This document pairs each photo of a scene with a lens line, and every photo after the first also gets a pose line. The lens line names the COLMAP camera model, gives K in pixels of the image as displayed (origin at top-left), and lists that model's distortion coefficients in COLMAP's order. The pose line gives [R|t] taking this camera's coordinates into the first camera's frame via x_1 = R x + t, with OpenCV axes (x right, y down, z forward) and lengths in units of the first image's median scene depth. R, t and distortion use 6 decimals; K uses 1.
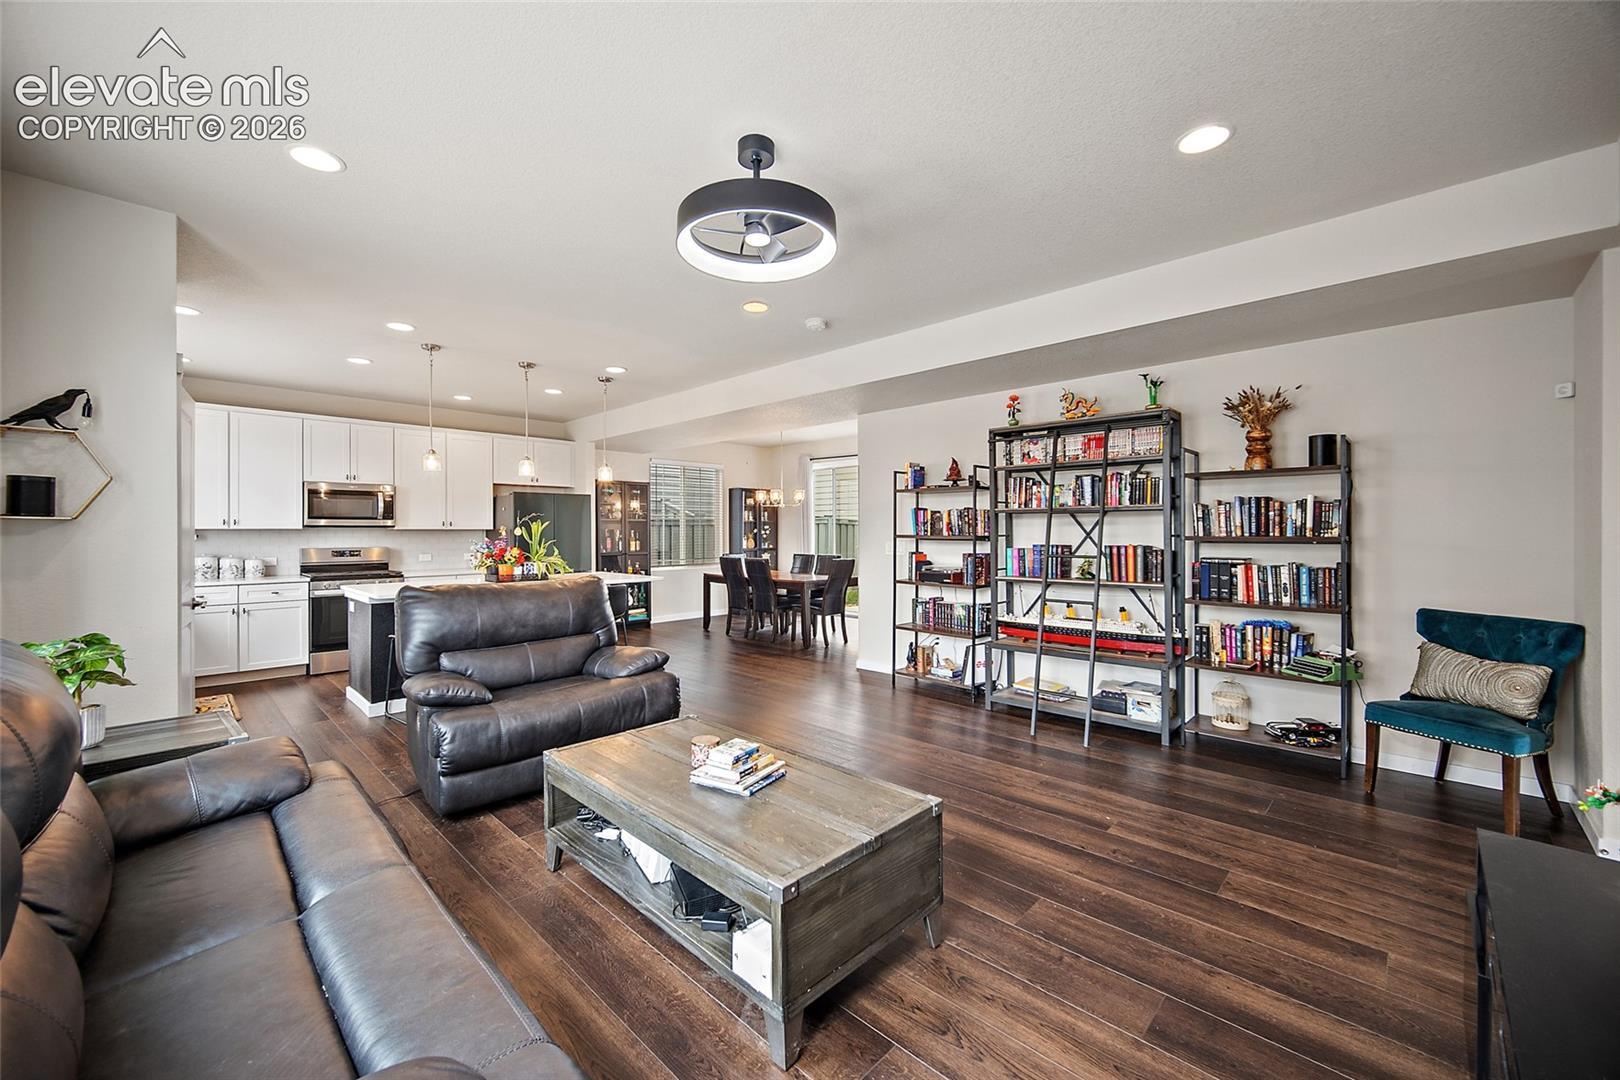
lens RADIAL K [[636.3, 0, 804.7], [0, 636.3, 529.1], [0, 0, 1]] dist [-0.010017, 0.008108]
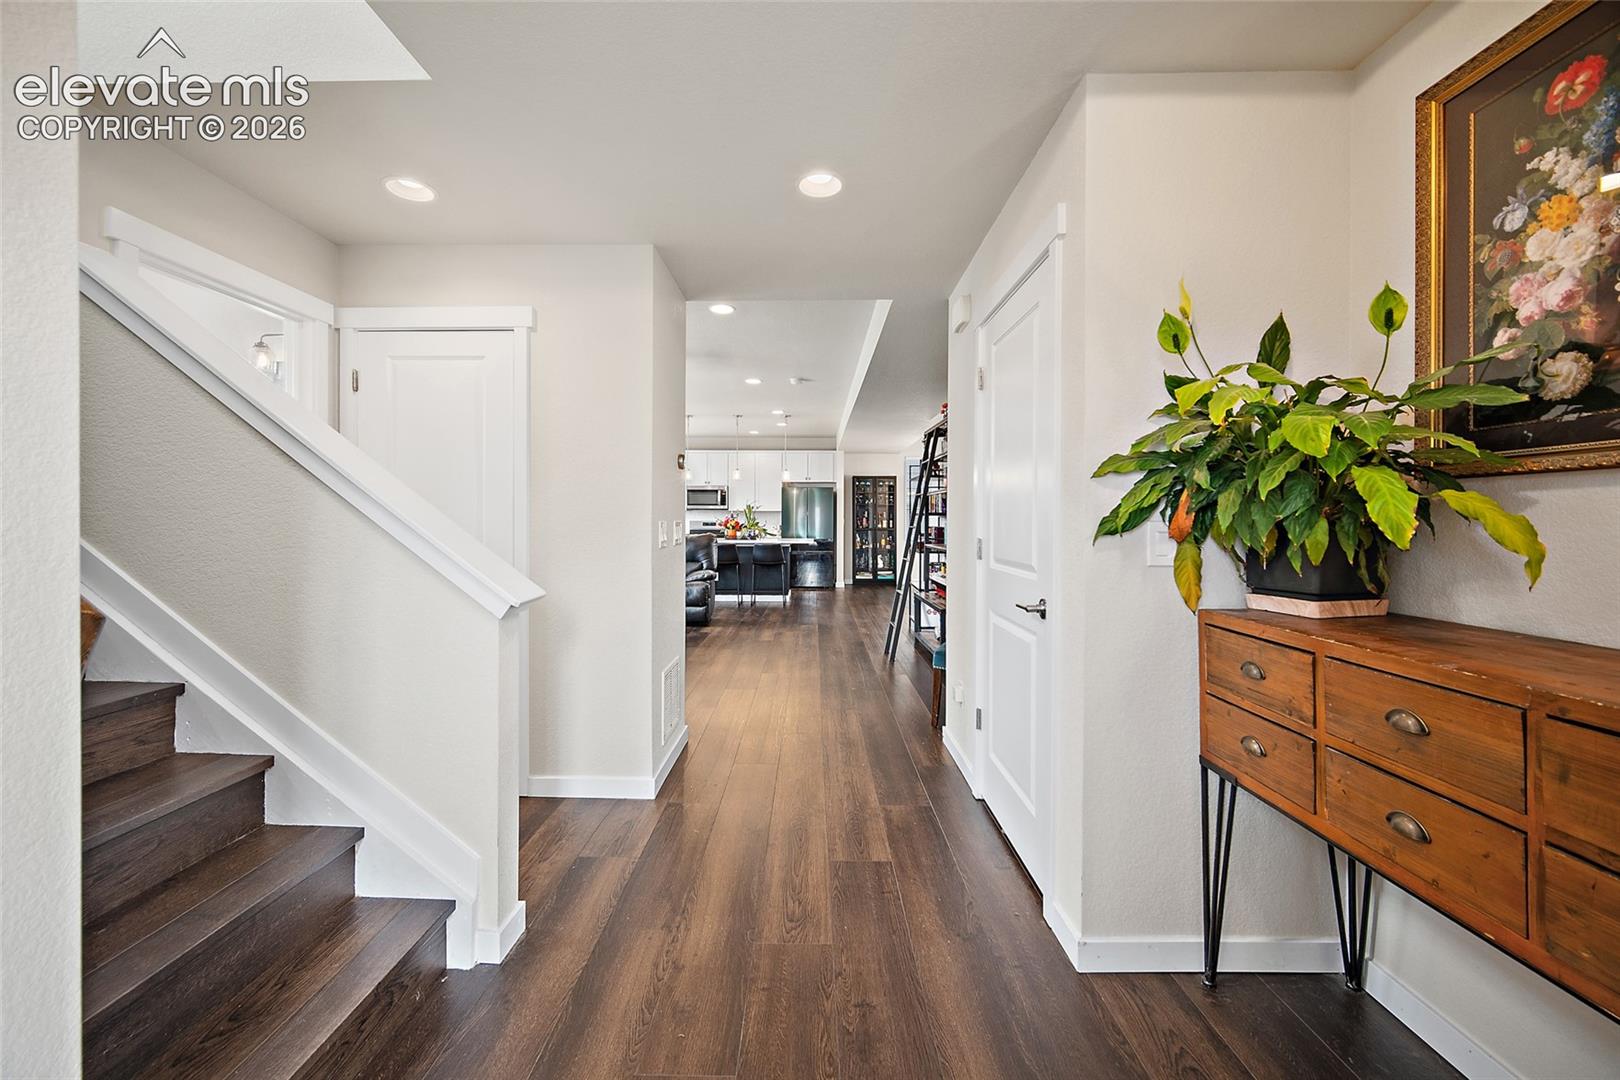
lens RADIAL K [[643.1, 0, 801.5], [0, 643.1, 511.4], [0, 0, 1]] dist [-0.001788, 0.000025]
pose [[0.685358, -0.001306, -0.728205, 0.832670], [-0.003364, 0.999982, -0.004960, 0.010865], [0.728198, 0.005849, 0.685342, -0.069862]]
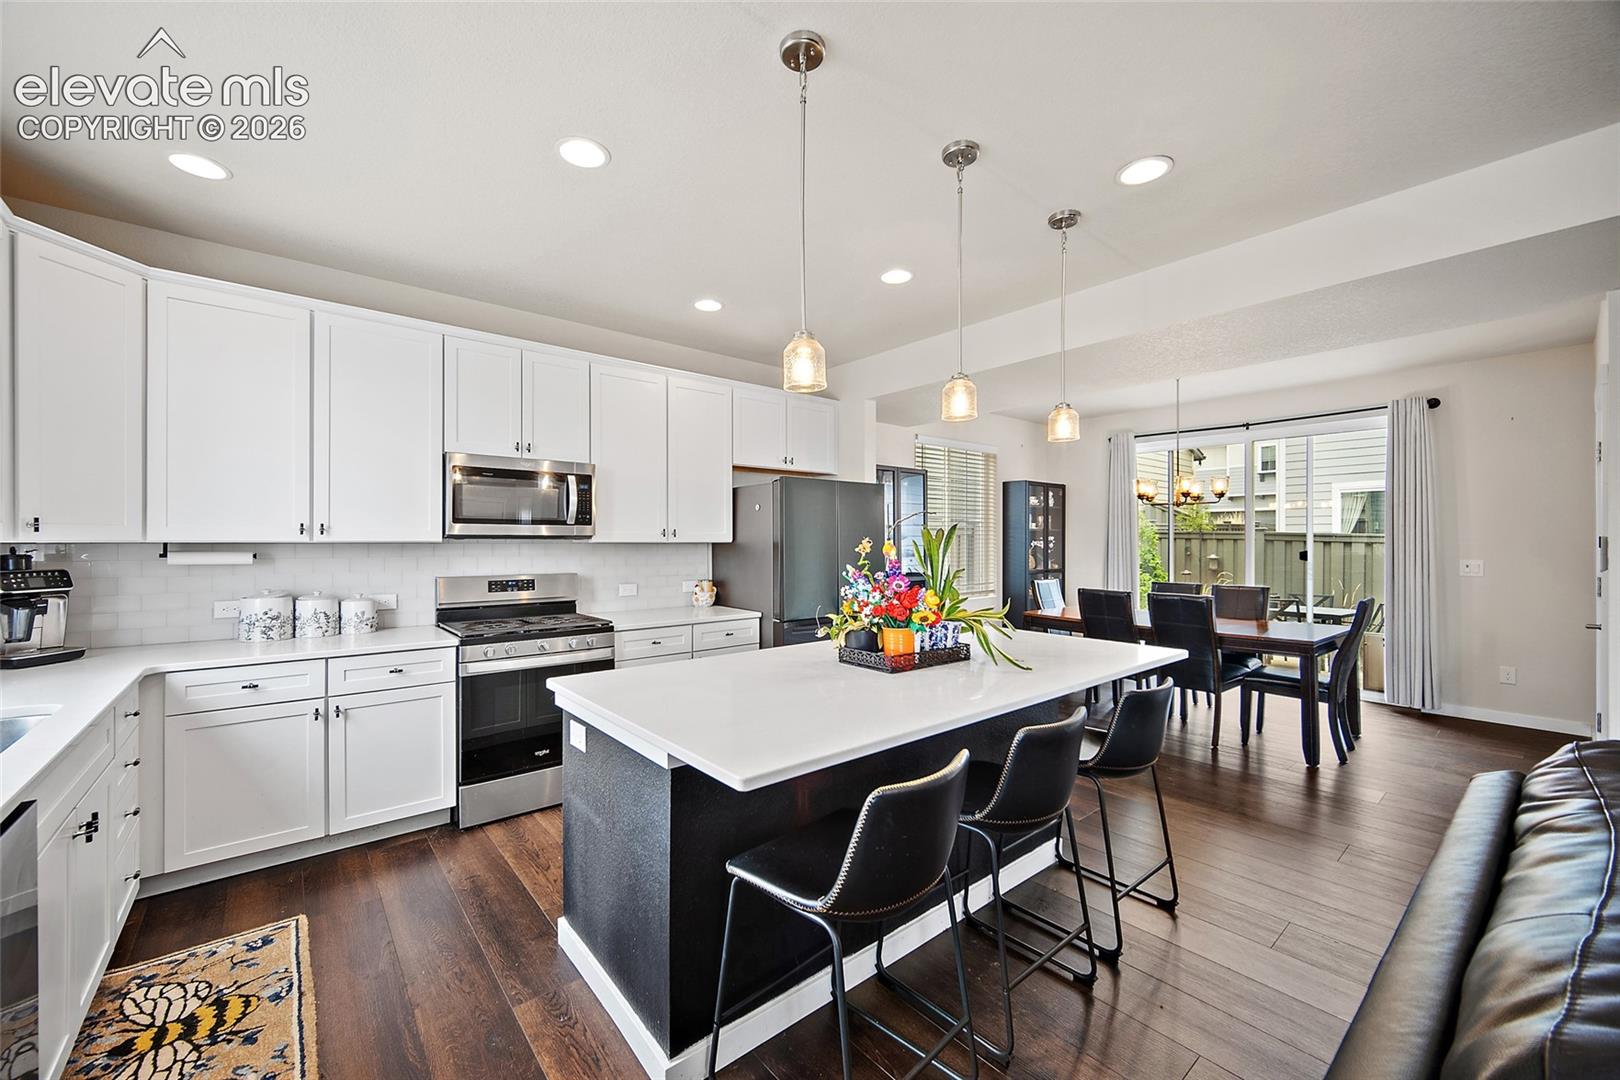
lens RADIAL K [[634.2, 0, 810.0], [0, 634.2, 540.0], [0, 0, 1]] dist [0.001686, 0.000129]
pose [[0.995285, 0.005747, -0.096819, -0.426345], [-0.005355, 0.999976, 0.004306, -0.005563], [0.096842, -0.003767, 0.995293, 0.492500]]
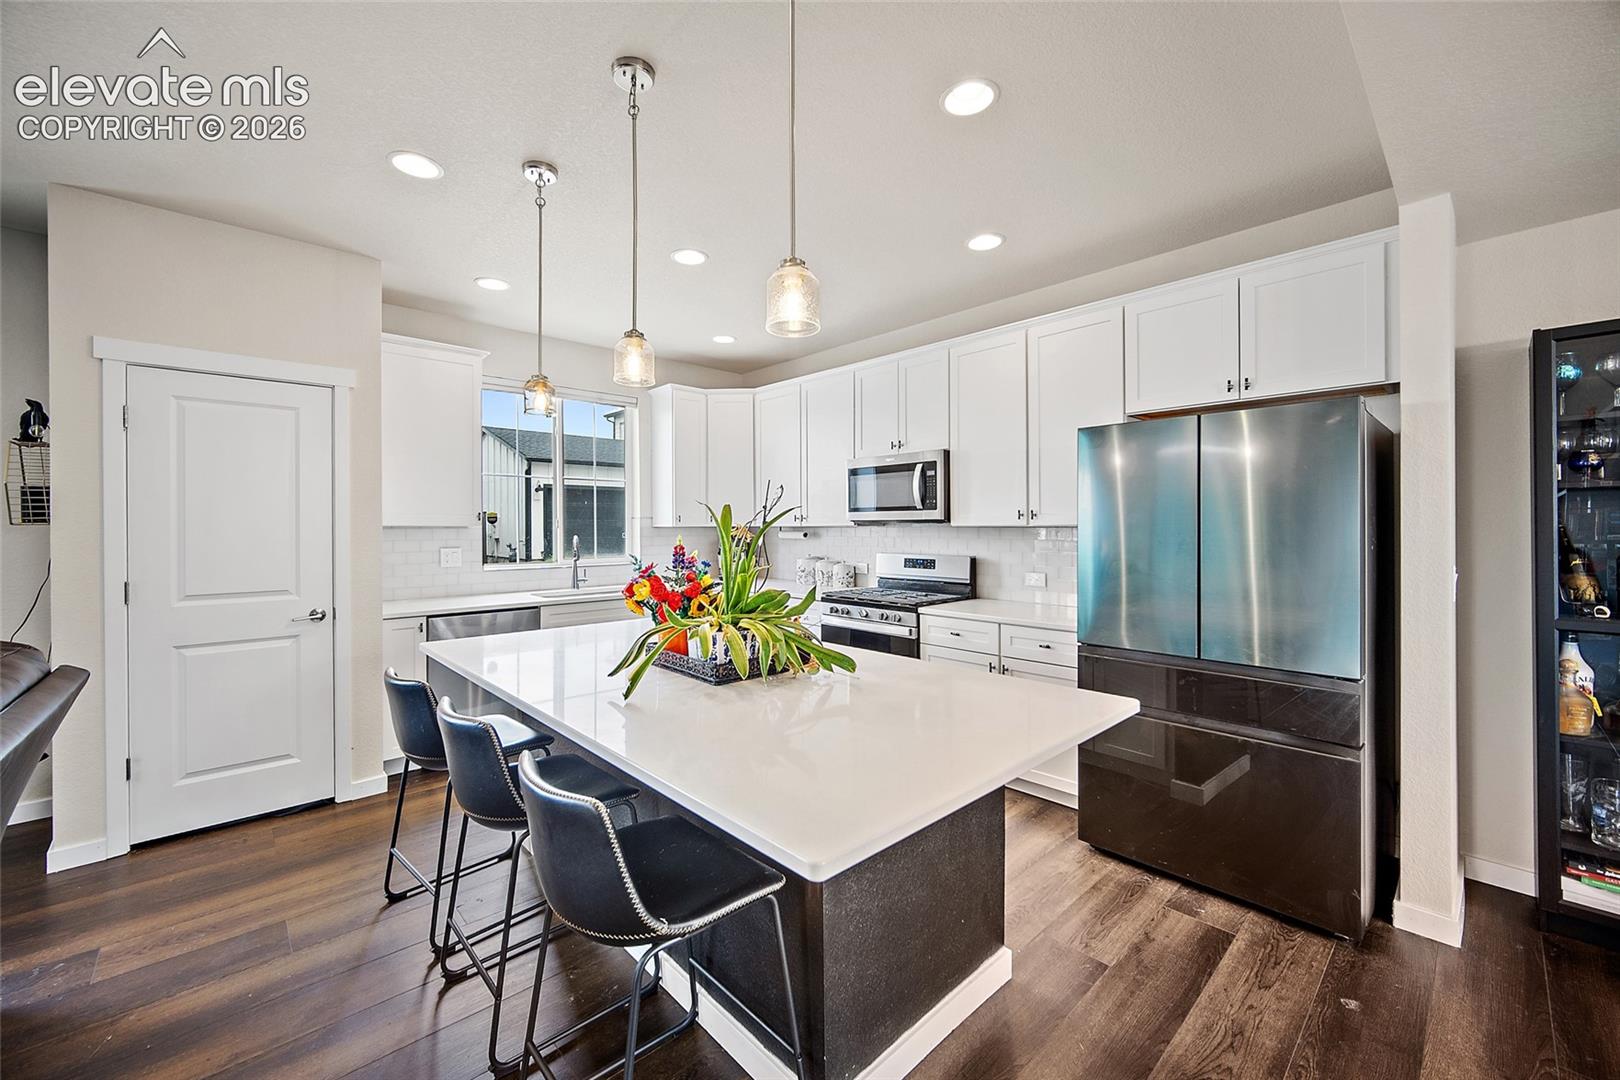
lens RADIAL K [[636.3, 0, 804.7], [0, 636.3, 529.1], [0, 0, 1]] dist [-0.010017, 0.008108]
pose [[-0.045584, 0.007454, -0.998933, -0.075943], [0.007886, 0.999944, 0.007102, -0.002130], [0.998929, -0.007554, -0.045640, 0.955713]]
